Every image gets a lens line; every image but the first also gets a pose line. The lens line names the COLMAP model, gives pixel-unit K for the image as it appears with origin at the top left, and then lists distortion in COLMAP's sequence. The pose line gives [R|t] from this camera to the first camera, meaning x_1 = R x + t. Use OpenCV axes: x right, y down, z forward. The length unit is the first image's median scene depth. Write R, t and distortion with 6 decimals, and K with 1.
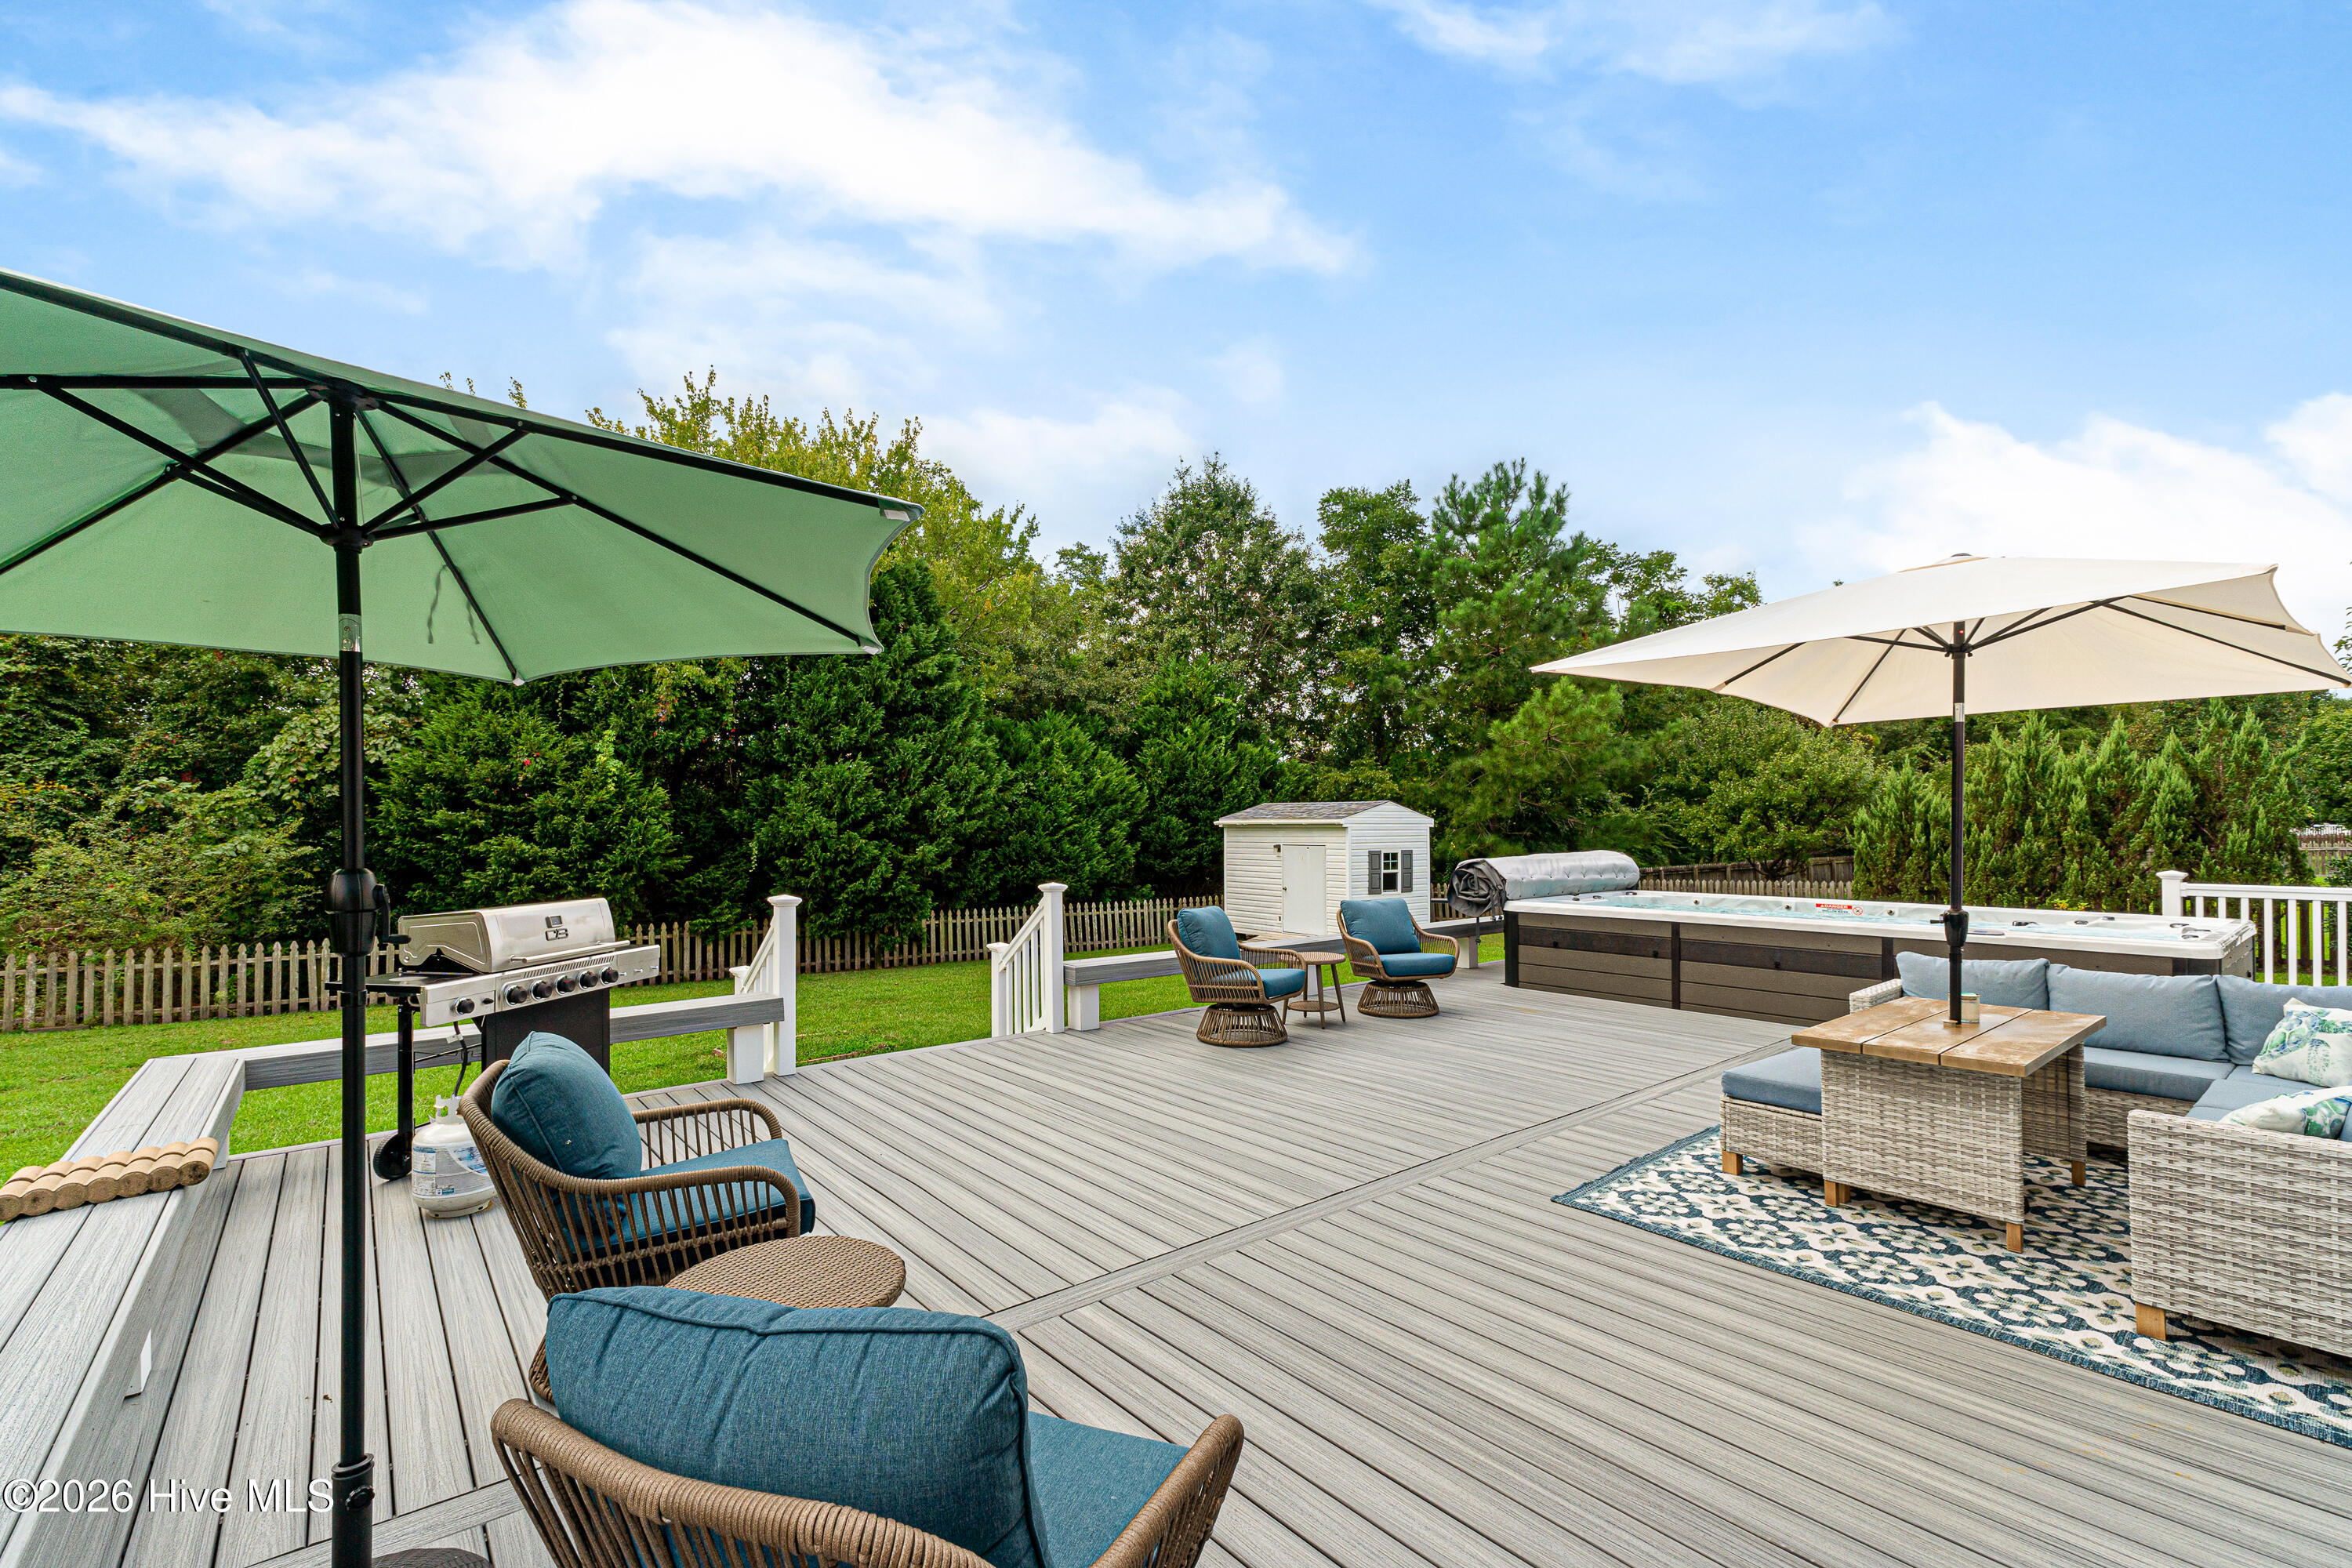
lens RADIAL K [[1008.0, 0, 1185.9], [0, 1008.0, 767.7], [0, 0, 1]] dist [-0.002644, 0.002239]
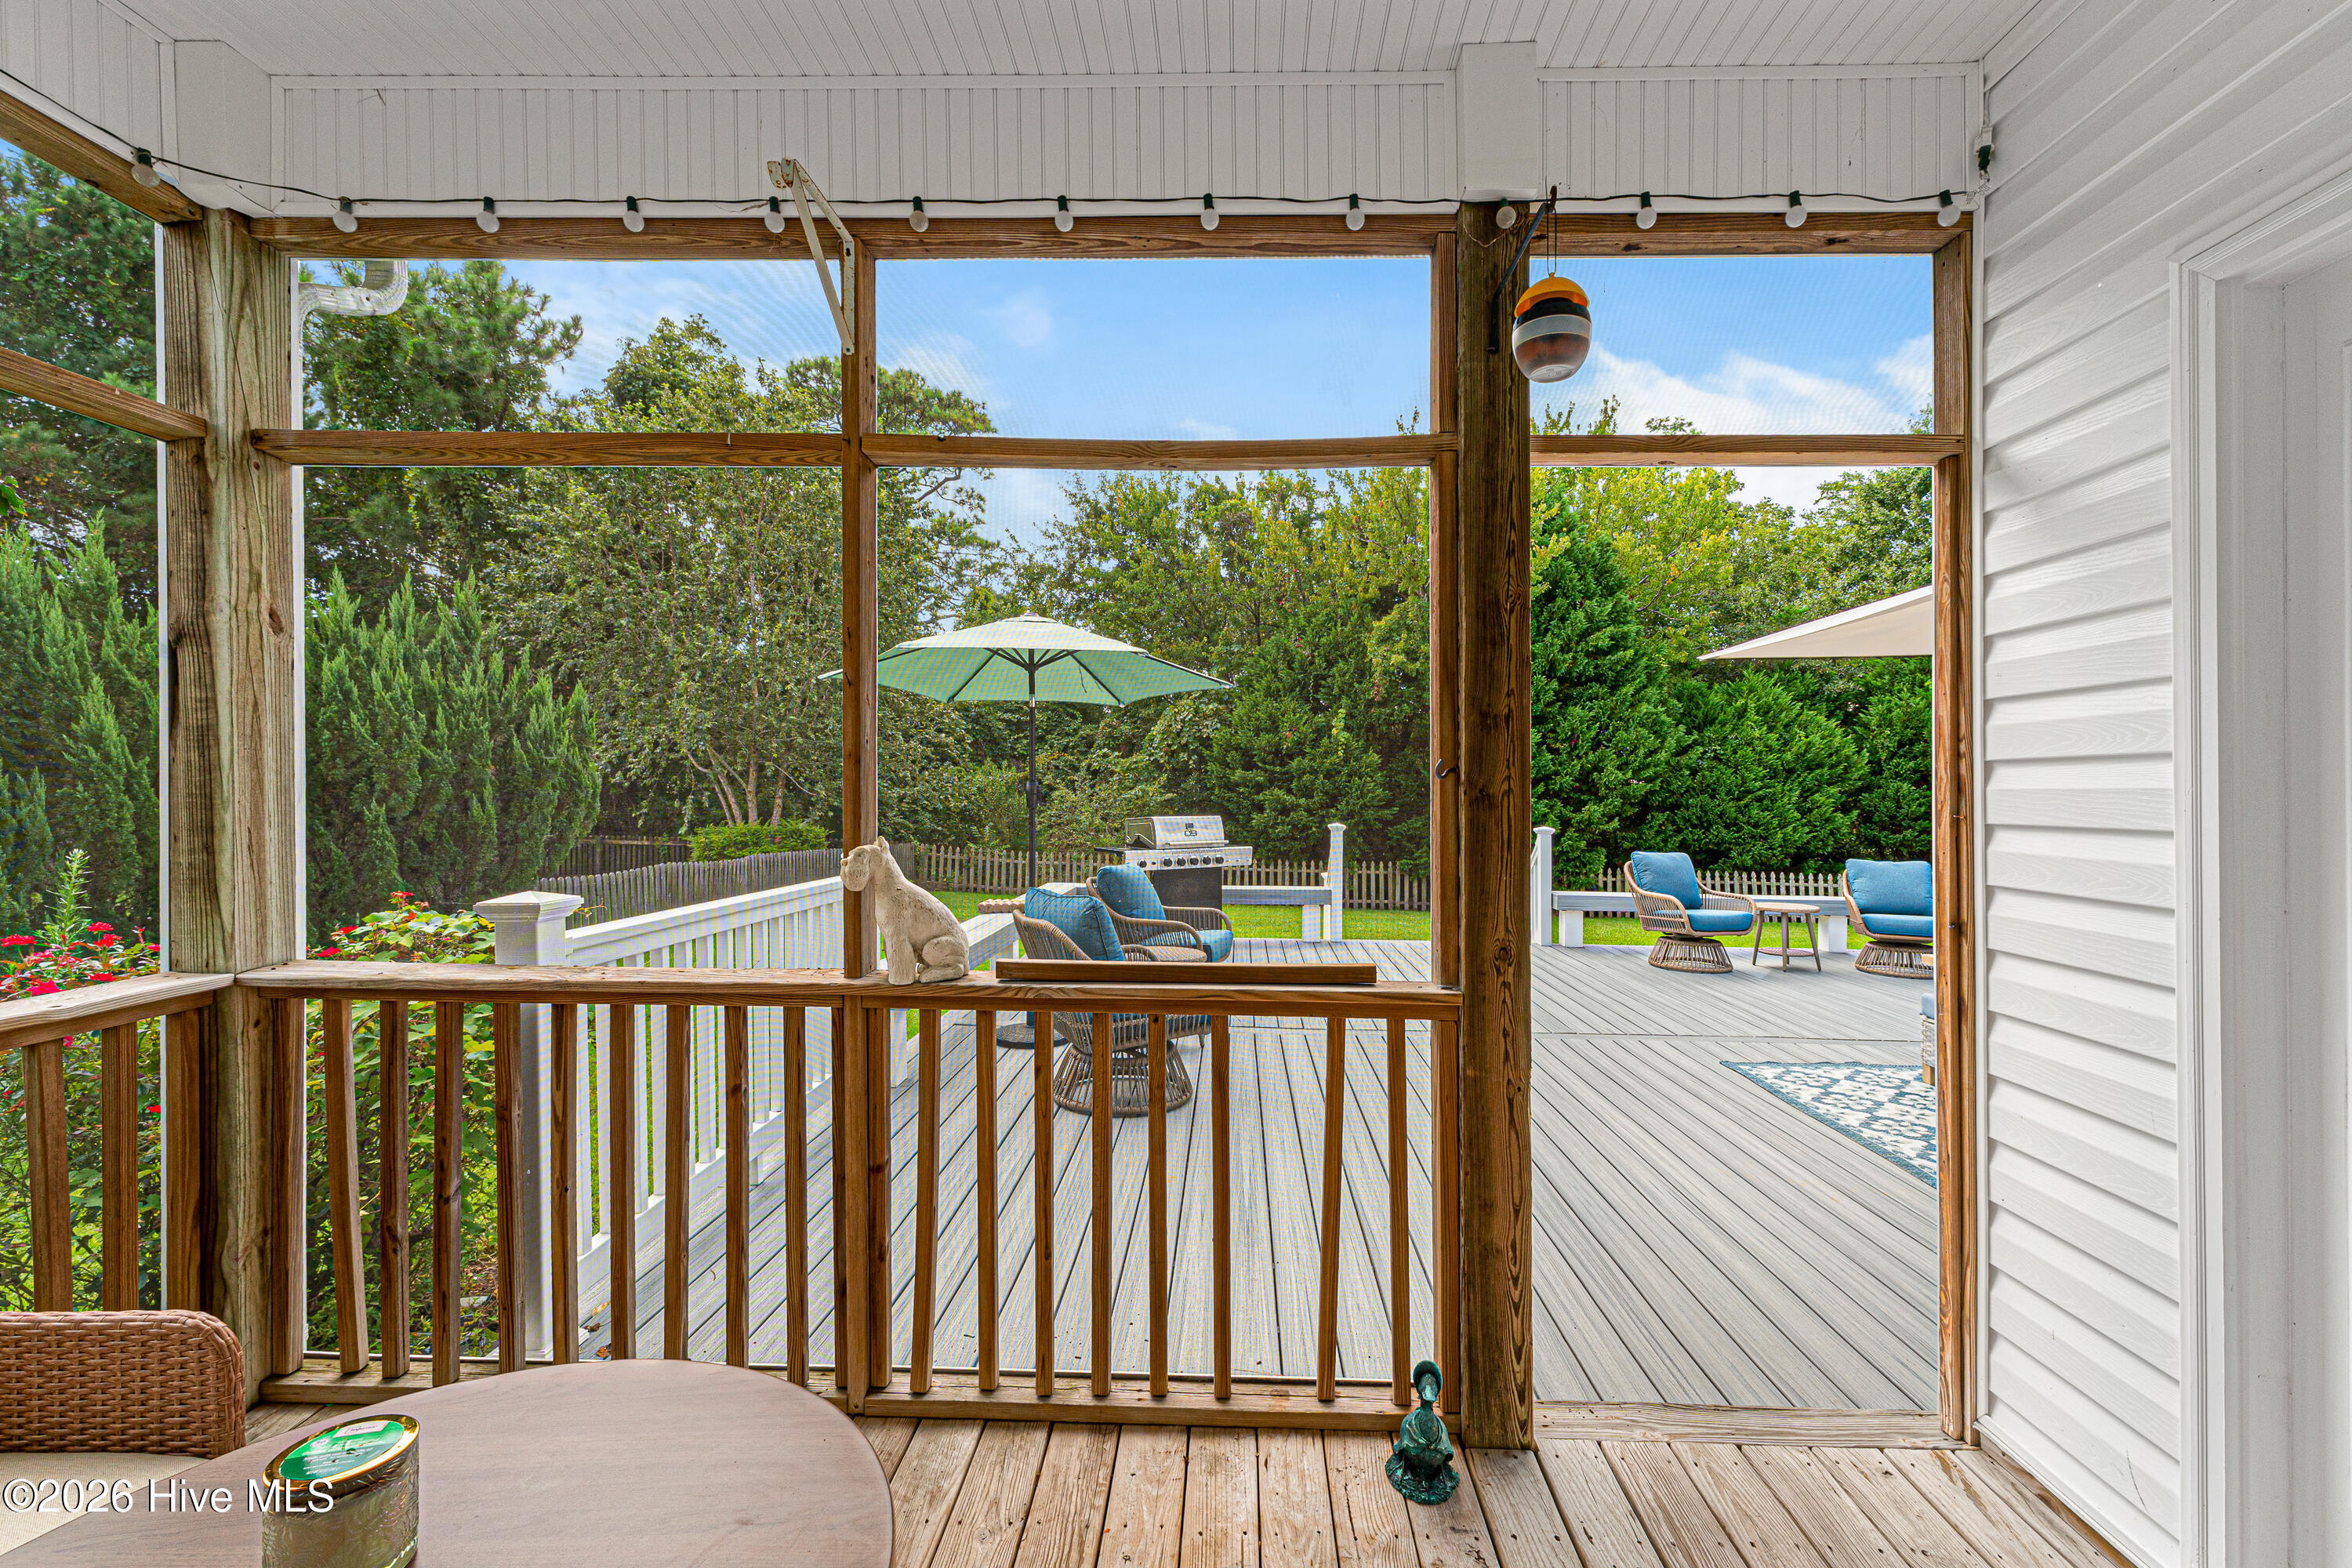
lens RADIAL K [[1008.0, 0, 1229.1], [0, 1008.0, 816.1], [0, 0, 1]] dist [-0.002644, 0.002239]
pose [[0.757129, 0.034827, -0.652336, 0.161432], [0.018249, 0.997061, 0.074412, 0.000423], [0.653010, -0.068244, 0.754268, -0.085609]]
